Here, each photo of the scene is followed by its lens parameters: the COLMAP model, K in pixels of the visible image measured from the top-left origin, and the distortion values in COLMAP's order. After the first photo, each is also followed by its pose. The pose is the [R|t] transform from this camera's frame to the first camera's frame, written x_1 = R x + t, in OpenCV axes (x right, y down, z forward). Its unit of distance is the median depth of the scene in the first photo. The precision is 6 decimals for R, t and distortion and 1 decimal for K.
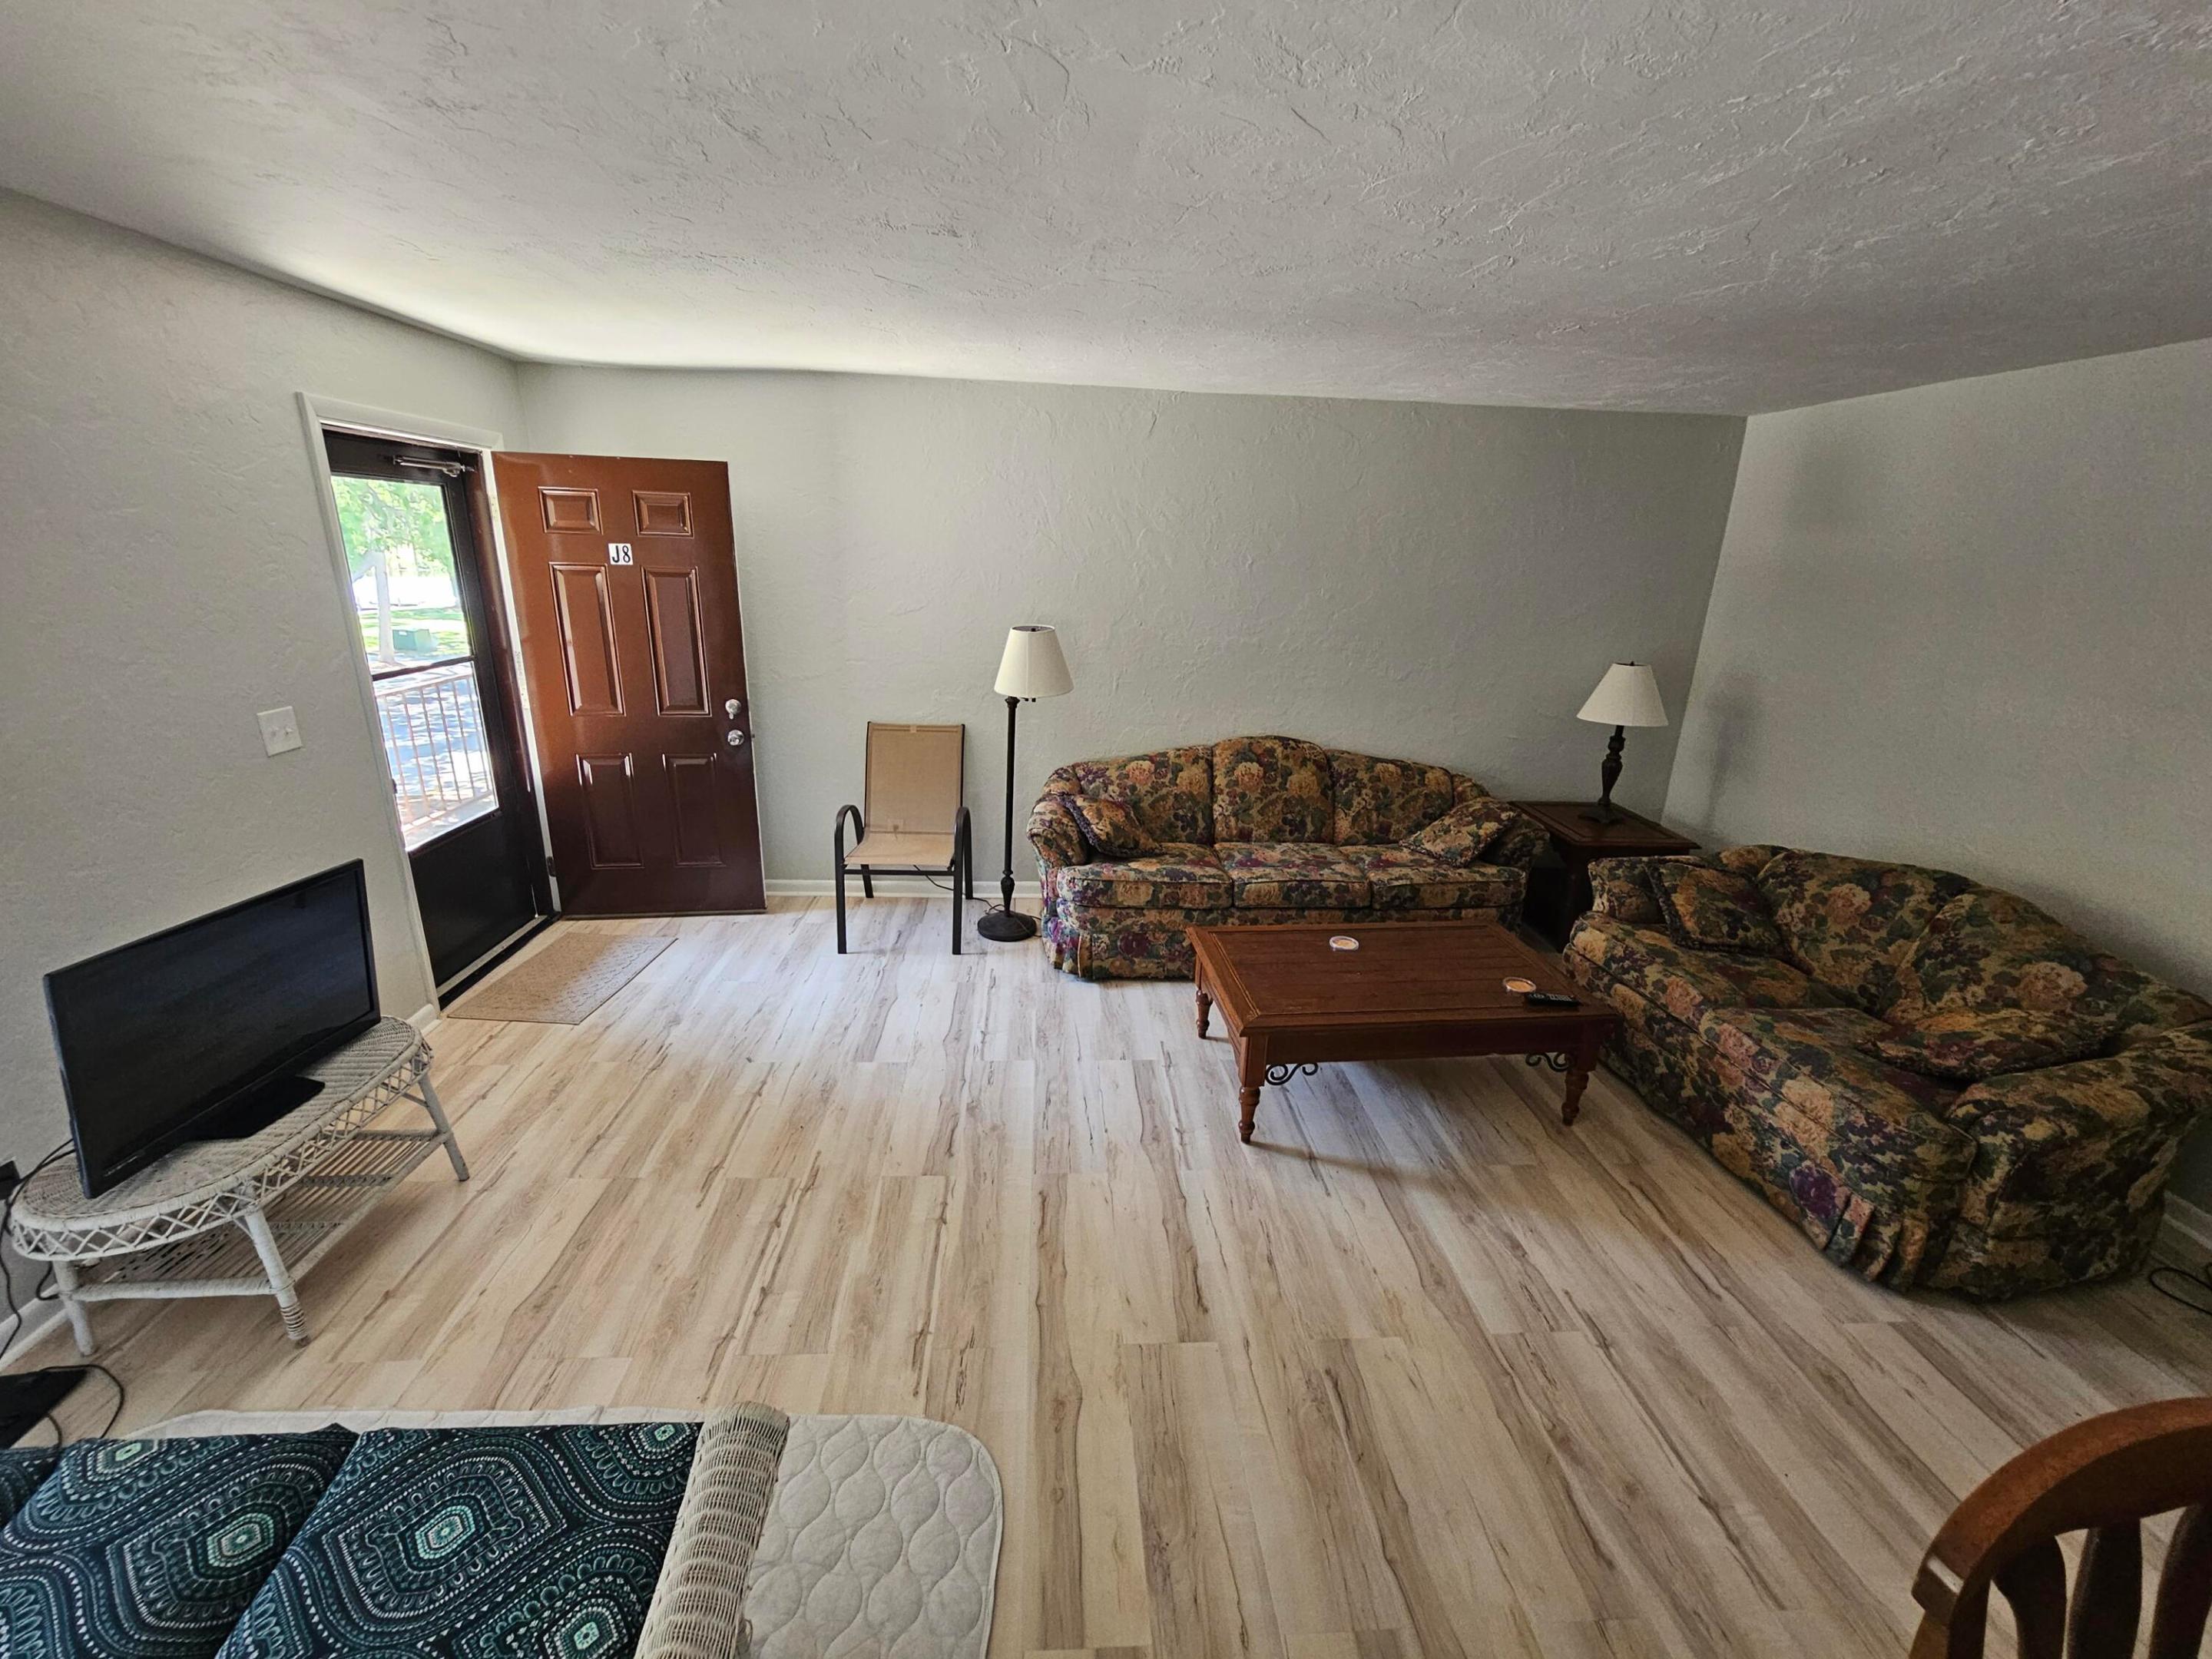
lens RADIAL K [[914.0, 0, 1106.0], [0, 914.0, 829.5], [0, 0, 1]] dist [0.001100, 0.000319]
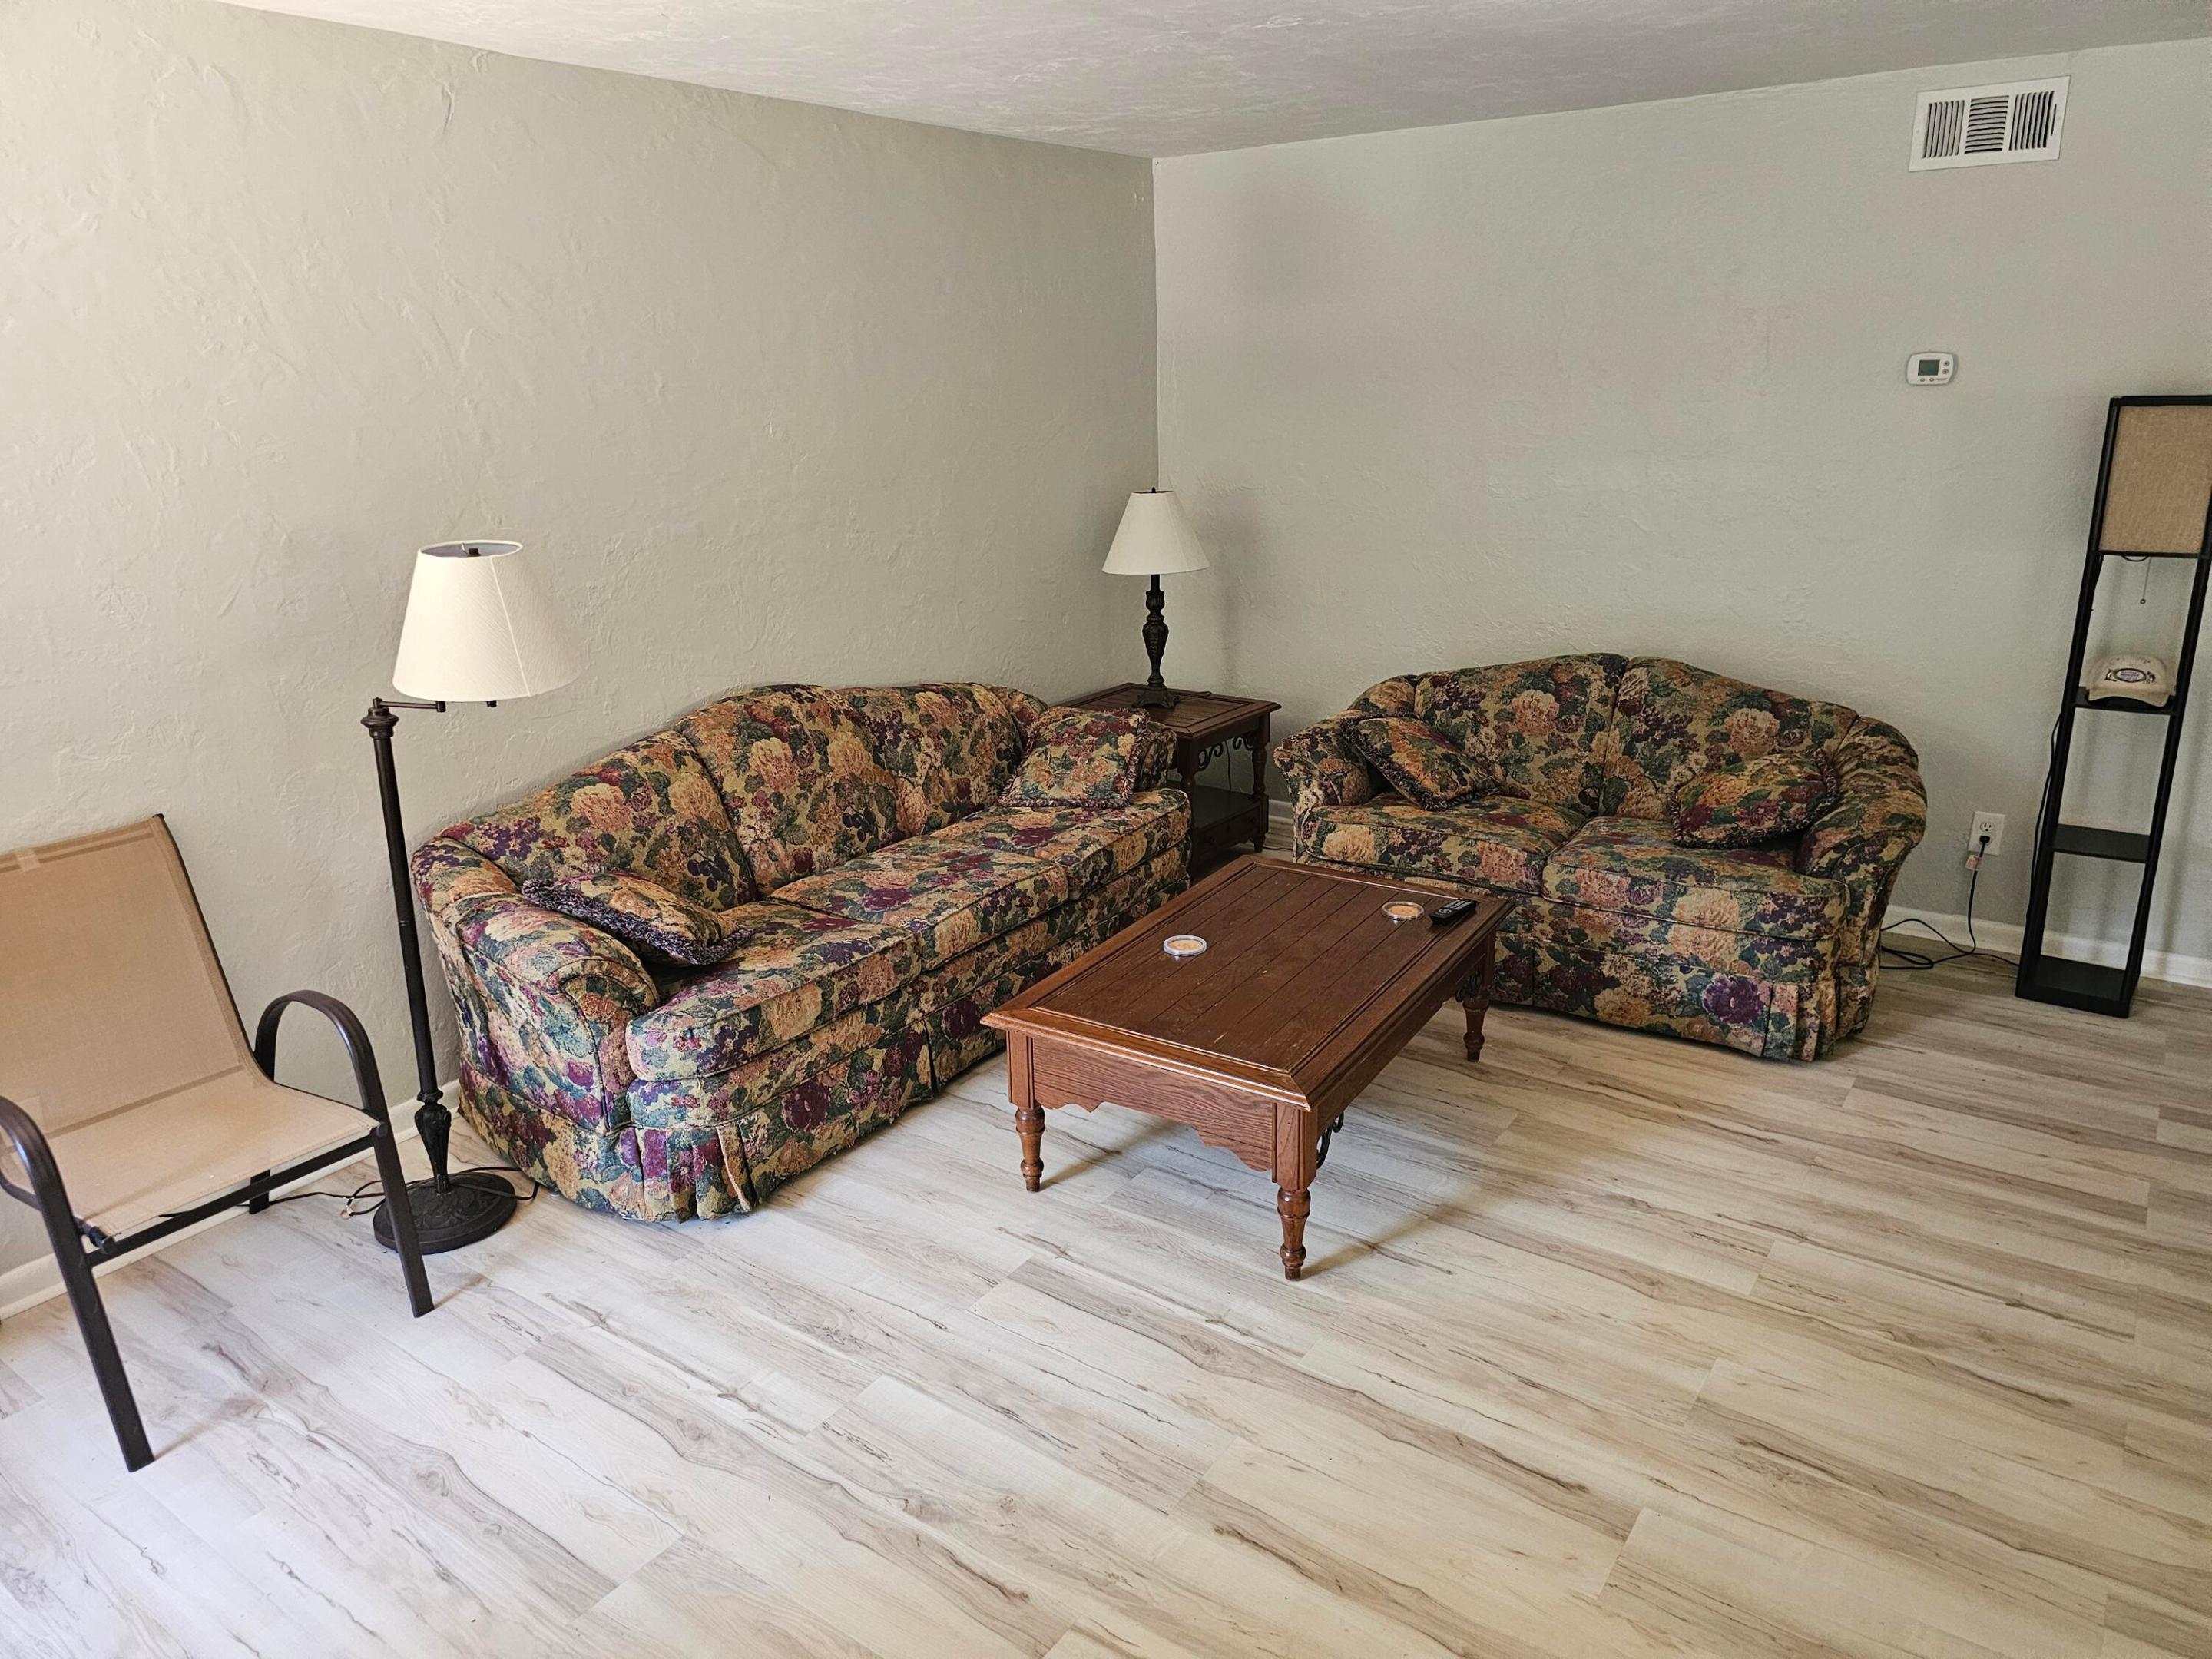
lens RADIAL K [[1471.9, 0, 1100.5], [0, 1471.9, 816.4], [0, 0, 1]] dist [0.071452, -0.072378]
pose [[0.633532, -0.271731, 0.724430, -0.484980], [0.275795, 0.954107, 0.116692, -0.097434], [-0.722893, 0.125866, 0.679400, 0.300299]]
